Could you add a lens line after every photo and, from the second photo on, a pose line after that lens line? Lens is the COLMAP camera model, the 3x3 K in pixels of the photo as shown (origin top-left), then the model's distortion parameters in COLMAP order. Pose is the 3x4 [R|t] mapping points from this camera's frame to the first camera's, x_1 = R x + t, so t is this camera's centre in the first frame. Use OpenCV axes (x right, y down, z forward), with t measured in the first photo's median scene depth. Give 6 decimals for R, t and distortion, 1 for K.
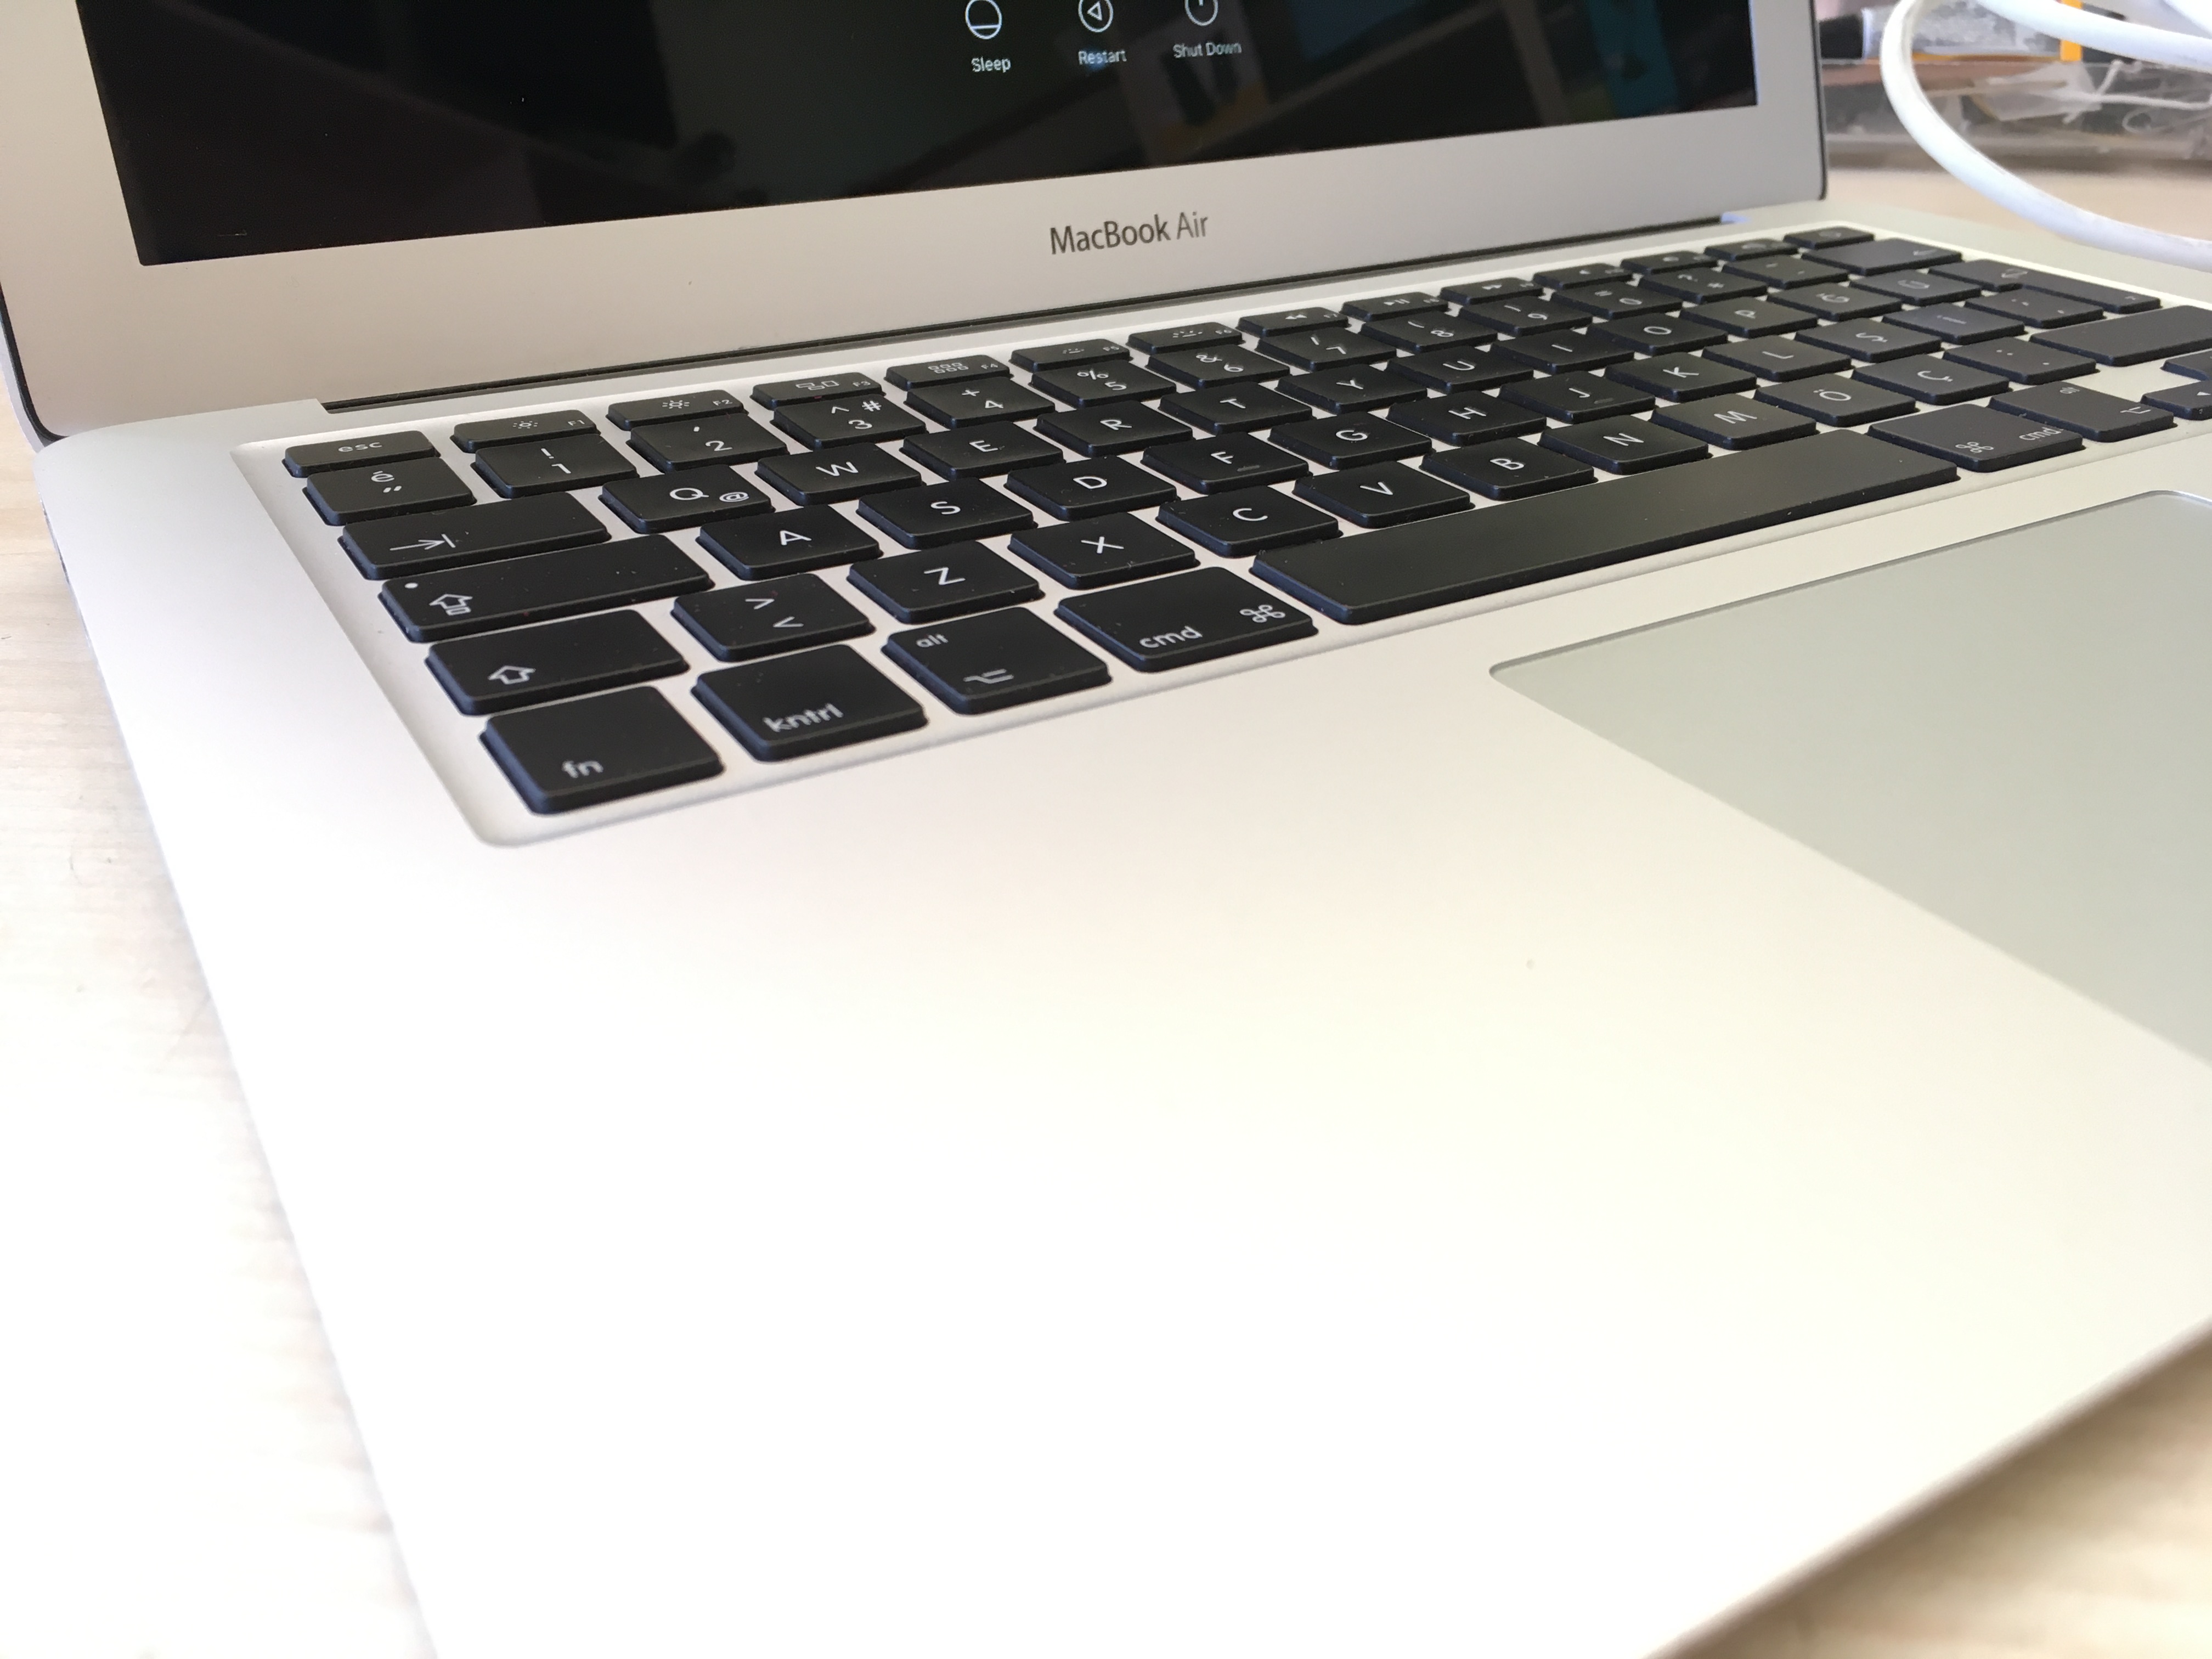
lens RADIAL K [[1911.9, 0, 1113.0], [0, 1911.9, 827.8], [0, 0, 1]] dist [0.014006, 0.005228]
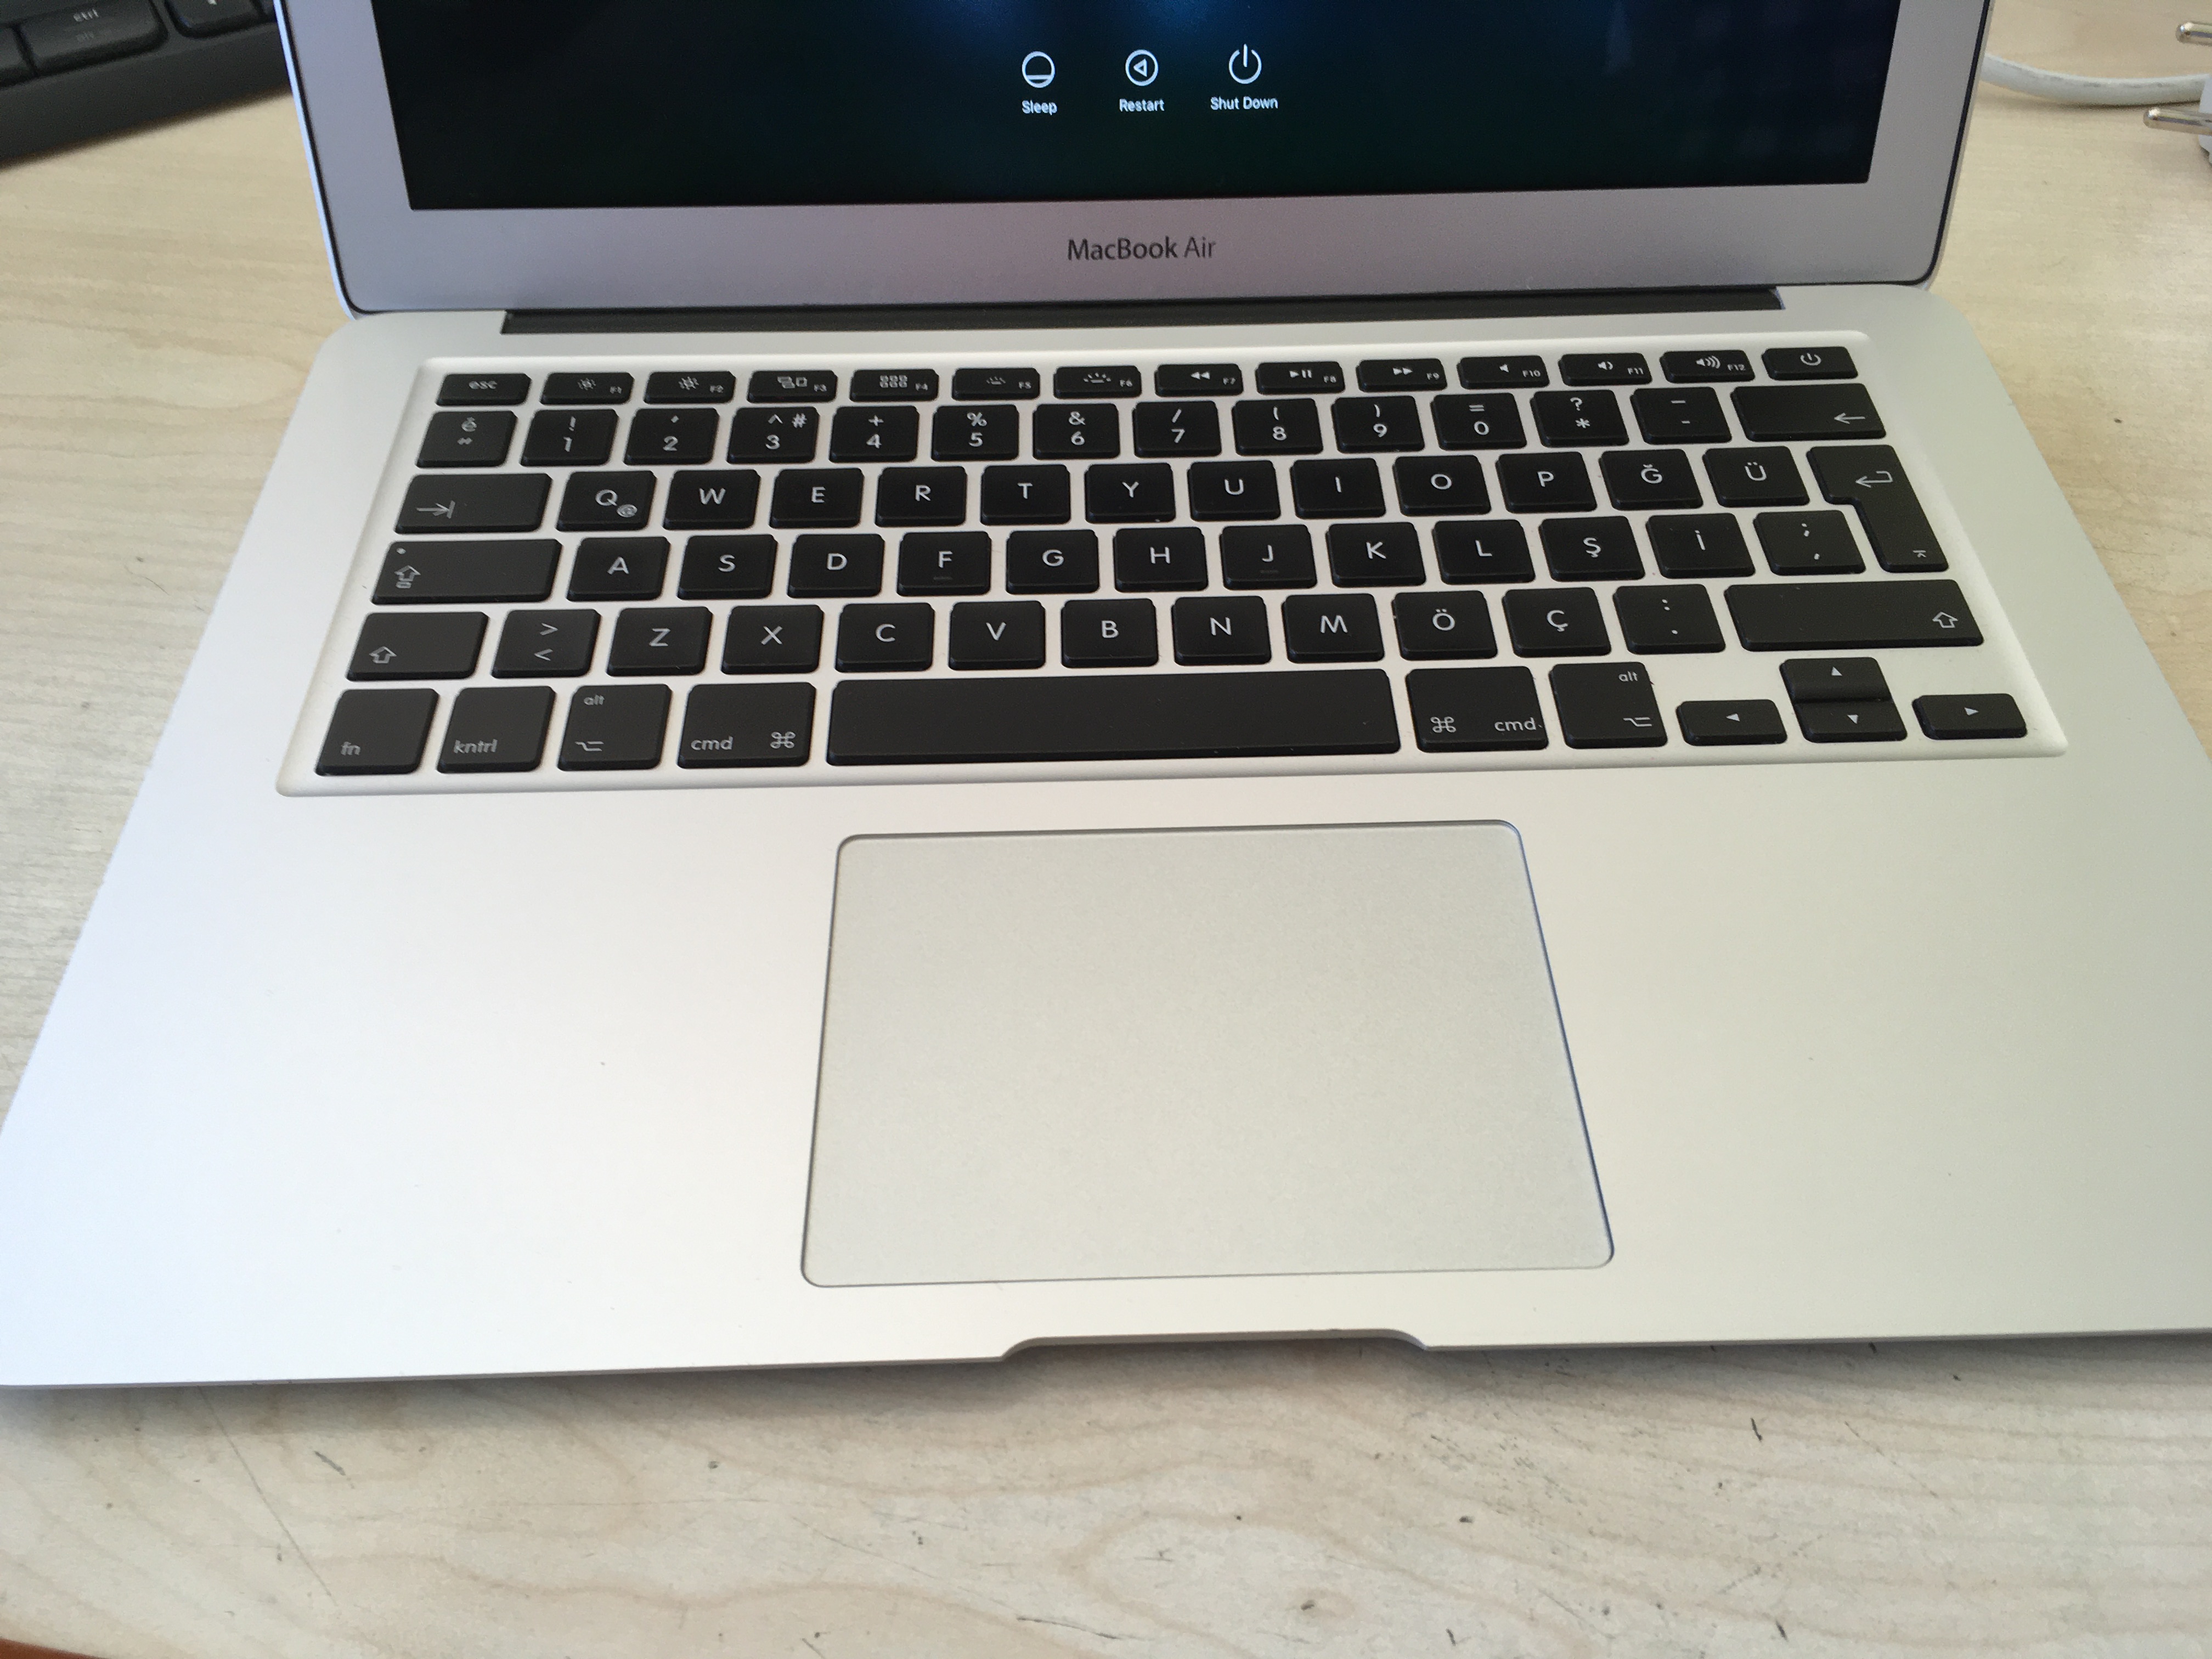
lens RADIAL K [[1911.9, 0, 1113.0], [0, 1911.9, 827.8], [0, 0, 1]] dist [0.014006, 0.005228]
pose [[0.869757, 0.362127, -0.335241, 0.557535], [-0.224409, 0.895276, 0.384866, -0.457536], [0.439504, -0.259509, 0.859937, -0.180093]]
